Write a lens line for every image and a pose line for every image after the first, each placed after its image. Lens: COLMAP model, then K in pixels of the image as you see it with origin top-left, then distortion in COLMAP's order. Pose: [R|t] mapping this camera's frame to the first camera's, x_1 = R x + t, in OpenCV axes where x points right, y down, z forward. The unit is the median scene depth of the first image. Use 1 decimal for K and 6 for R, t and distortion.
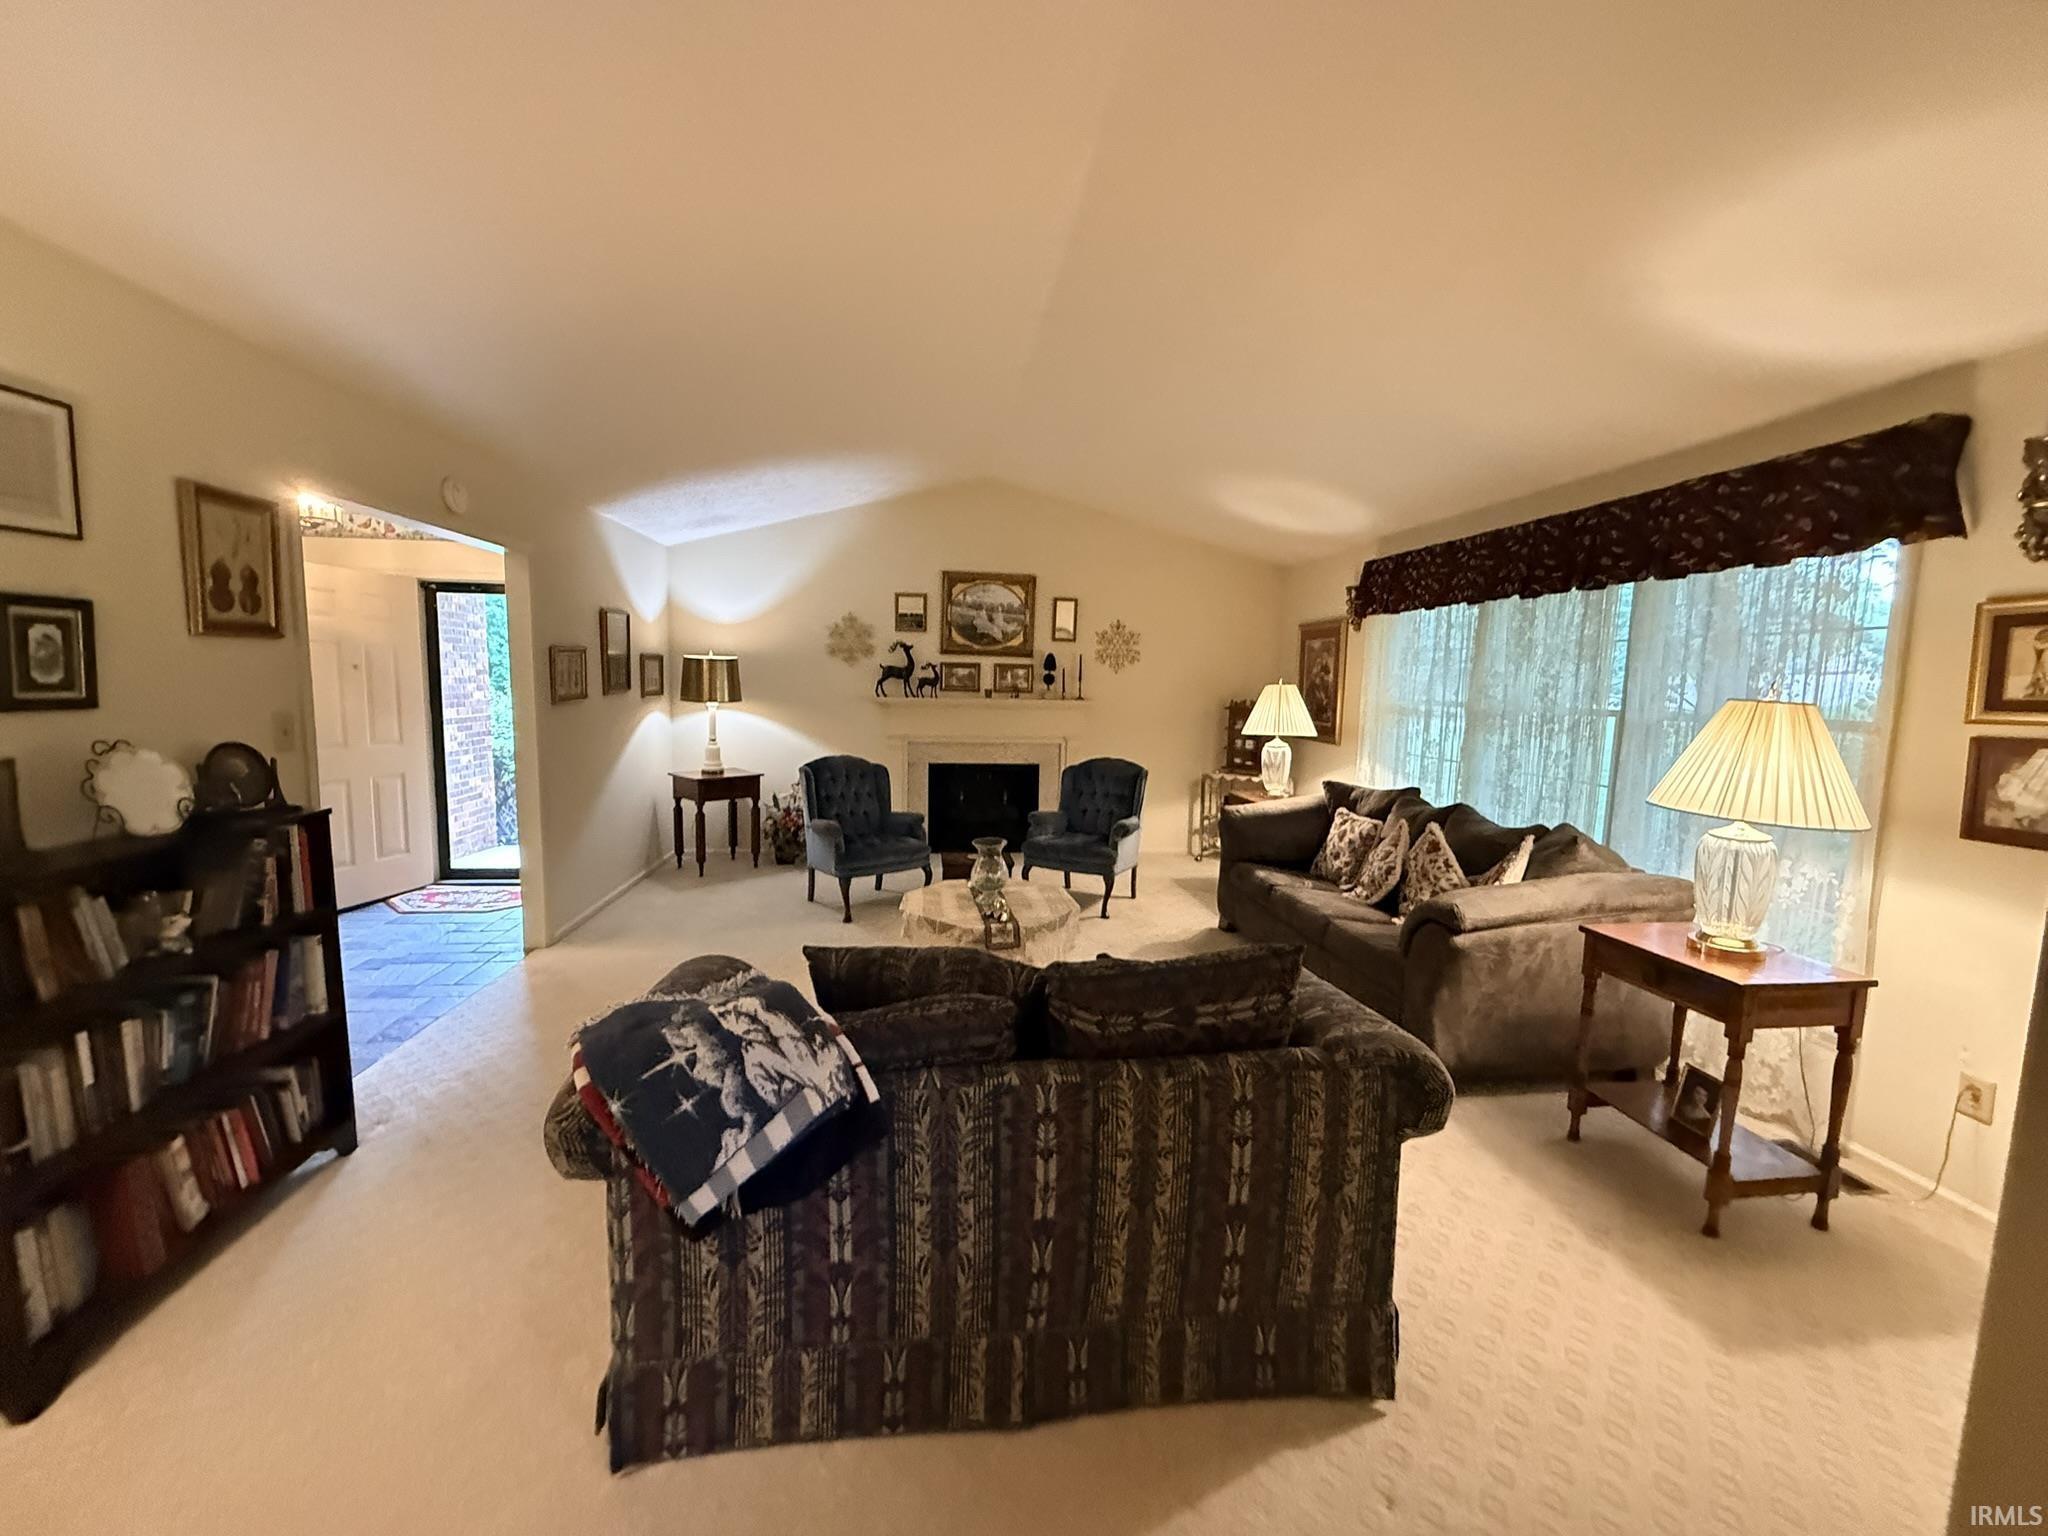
lens RADIAL K [[815.9, 0, 1015.2], [0, 815.9, 761.5], [0, 0, 1]] dist [-0.001958, 0.000547]
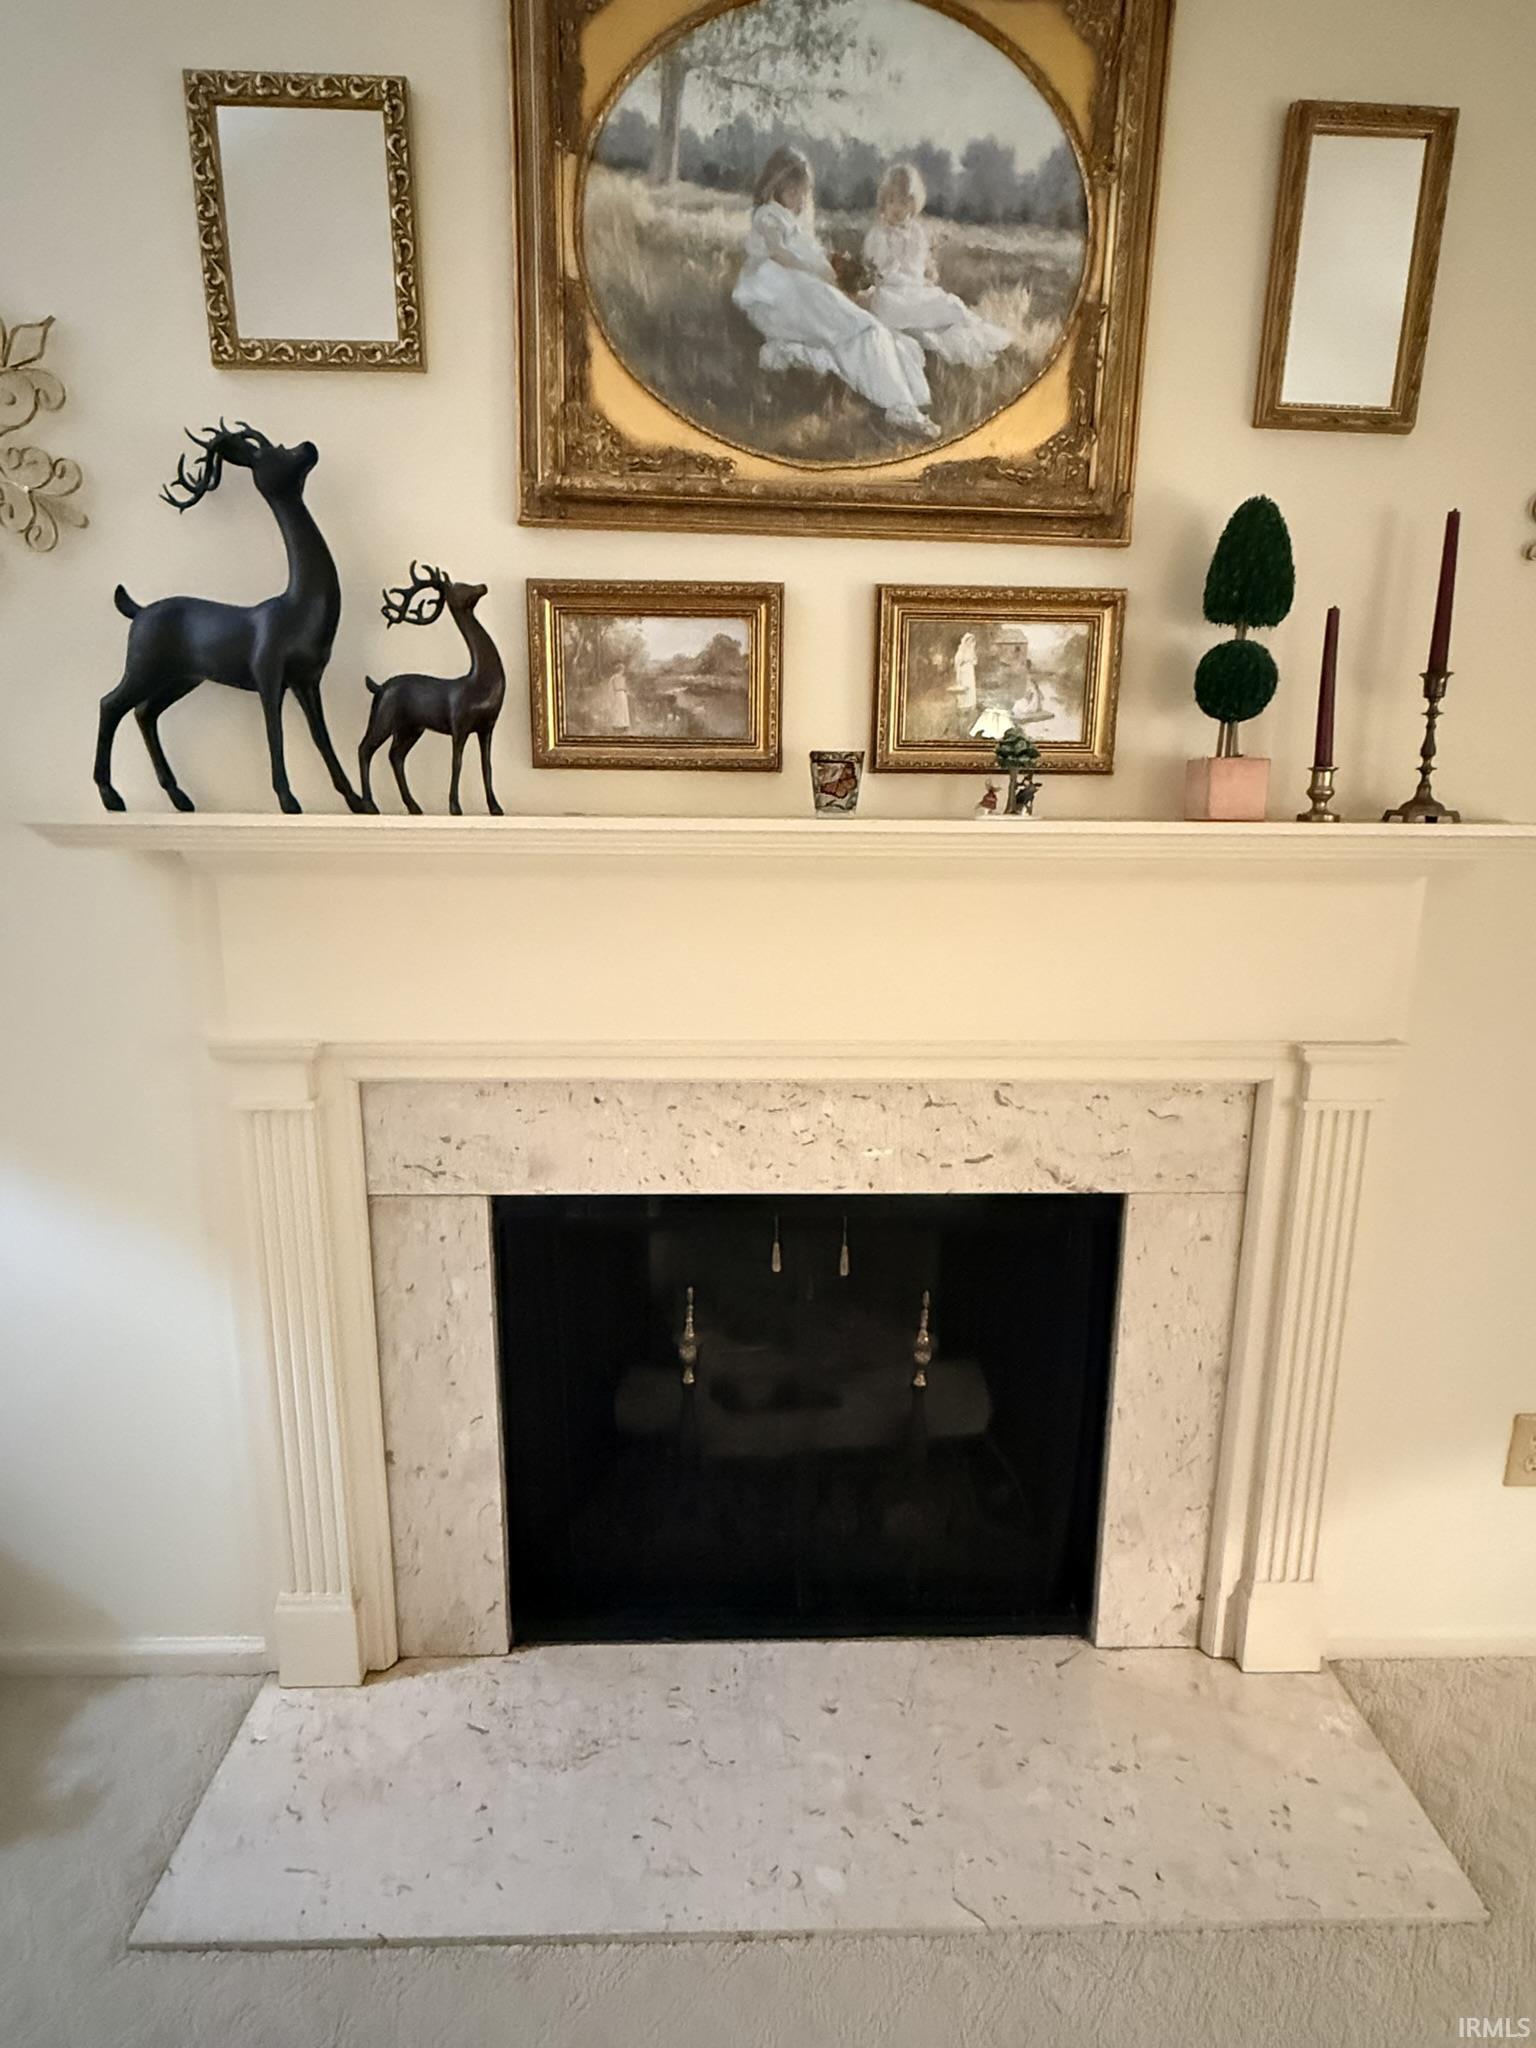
lens RADIAL K [[1134.5, 0, 771.5], [0, 1134.5, 1028.7], [0, 0, 1]] dist [-0.001823, -0.001226]
pose [[0.996720, 0.006582, -0.080656, -0.062052], [0.002648, 0.993501, 0.113791, -0.140788], [0.080880, -0.113631, 0.990225, 1.789852]]
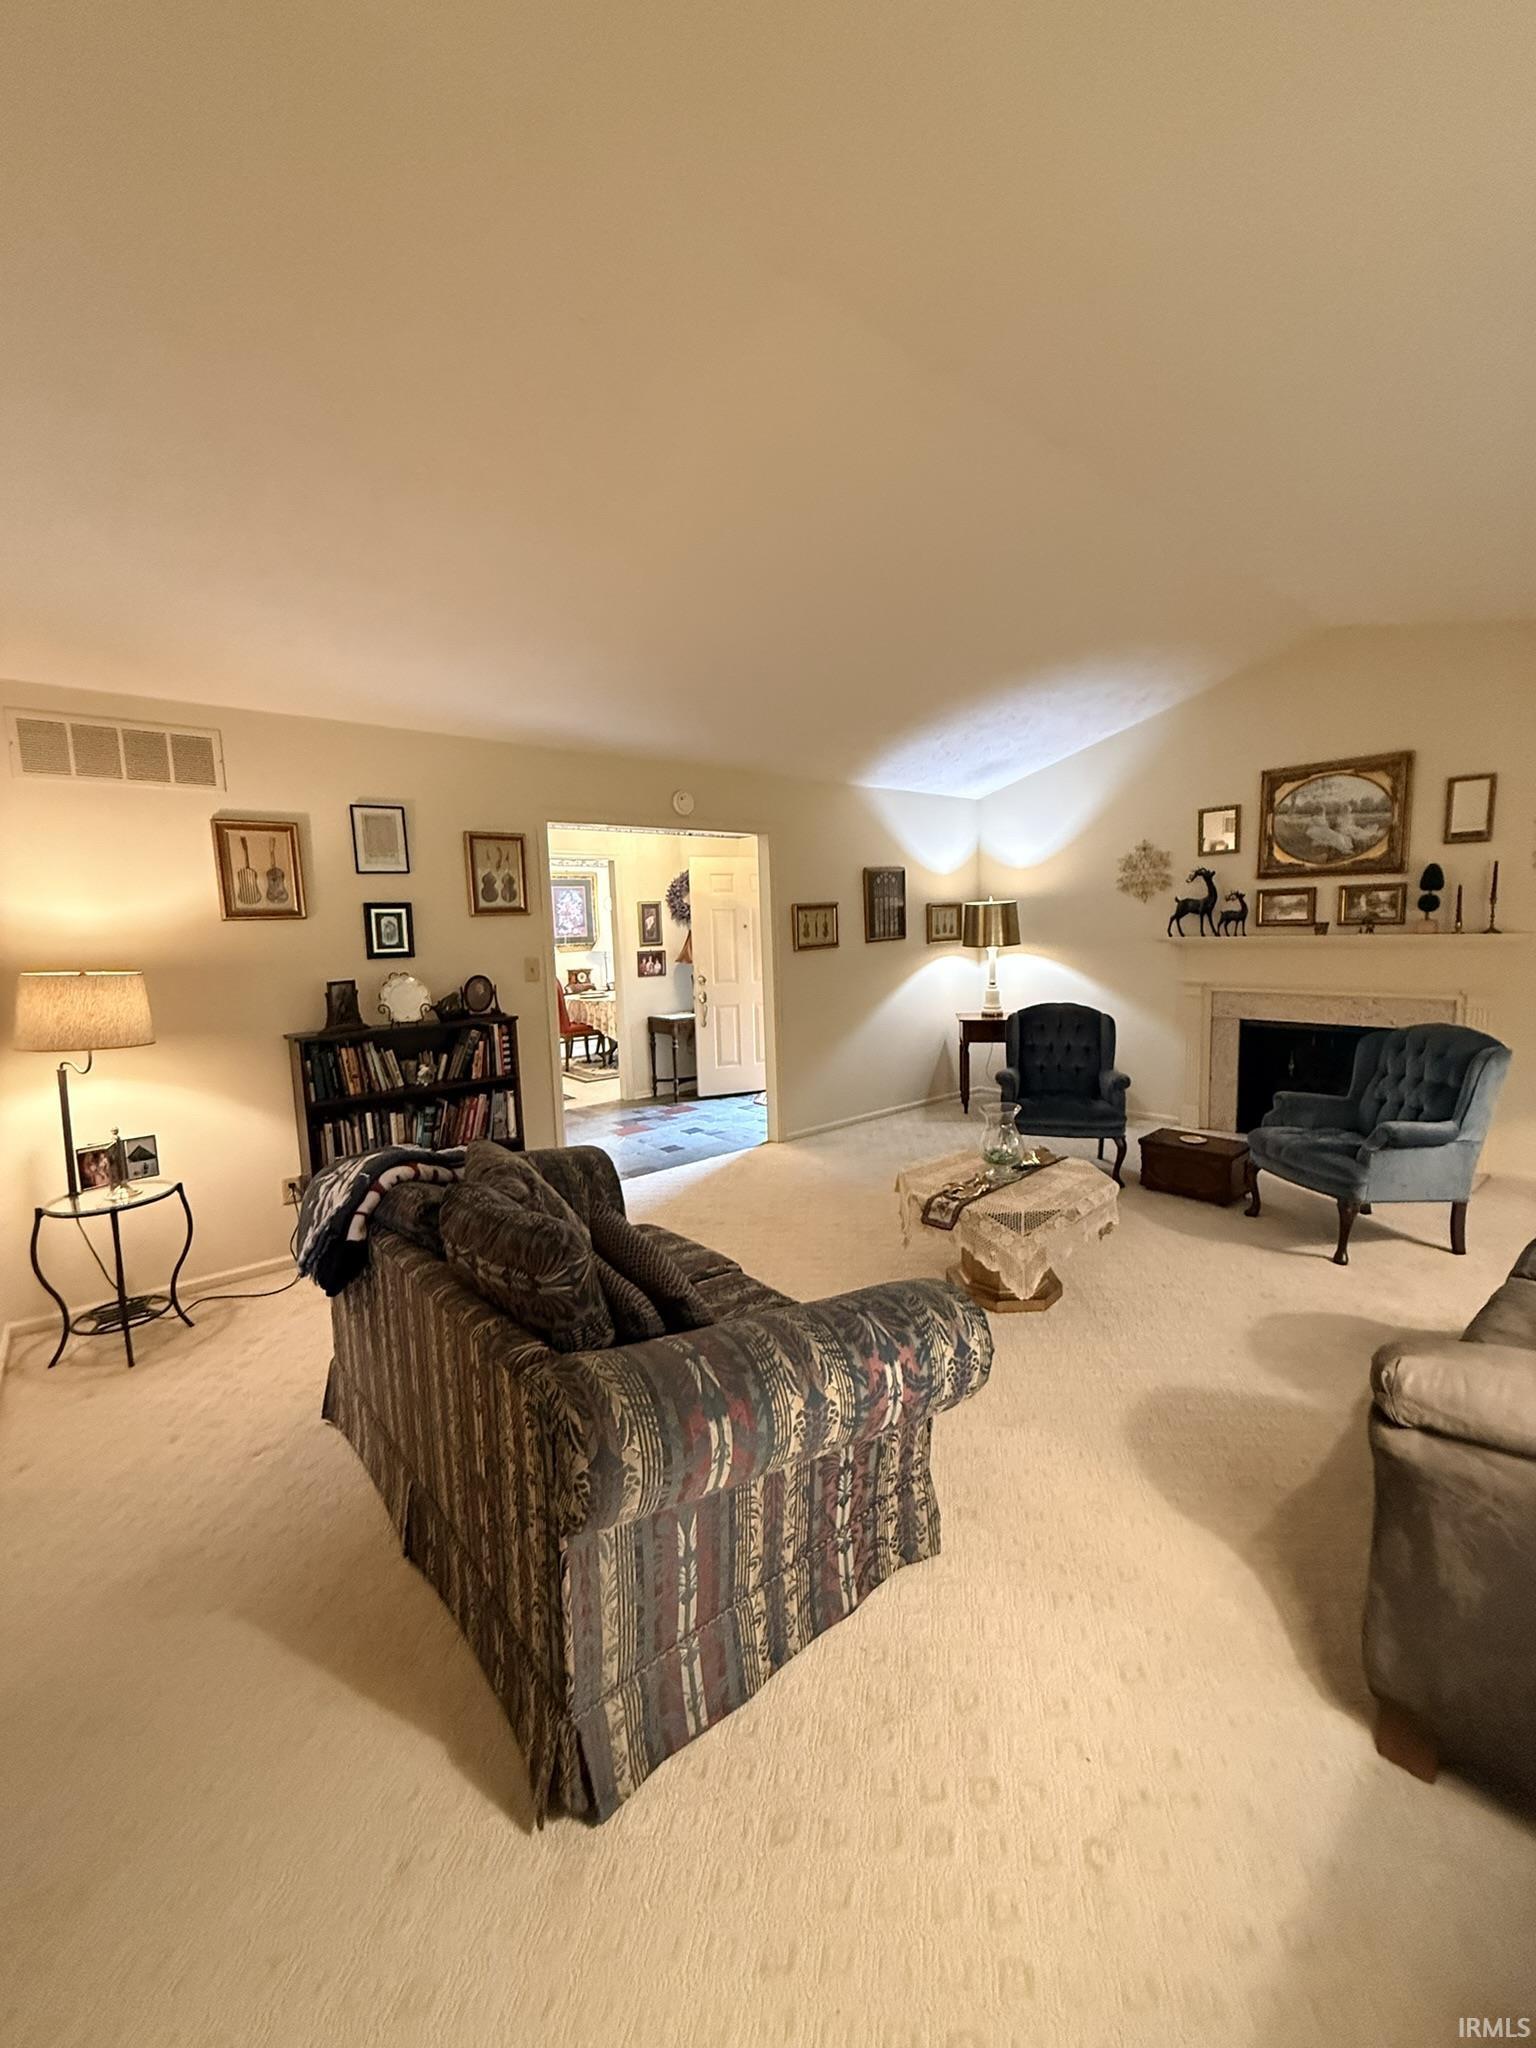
lens RADIAL K [[815.9, 0, 769.5], [0, 815.9, 1013.0], [0, 0, 1]] dist [-0.001958, 0.000547]
pose [[0.552526, 0.050927, -0.831938, 0.695915], [-0.044105, 0.998520, 0.031832, -0.020586], [0.832328, 0.019105, 0.553954, 0.426499]]
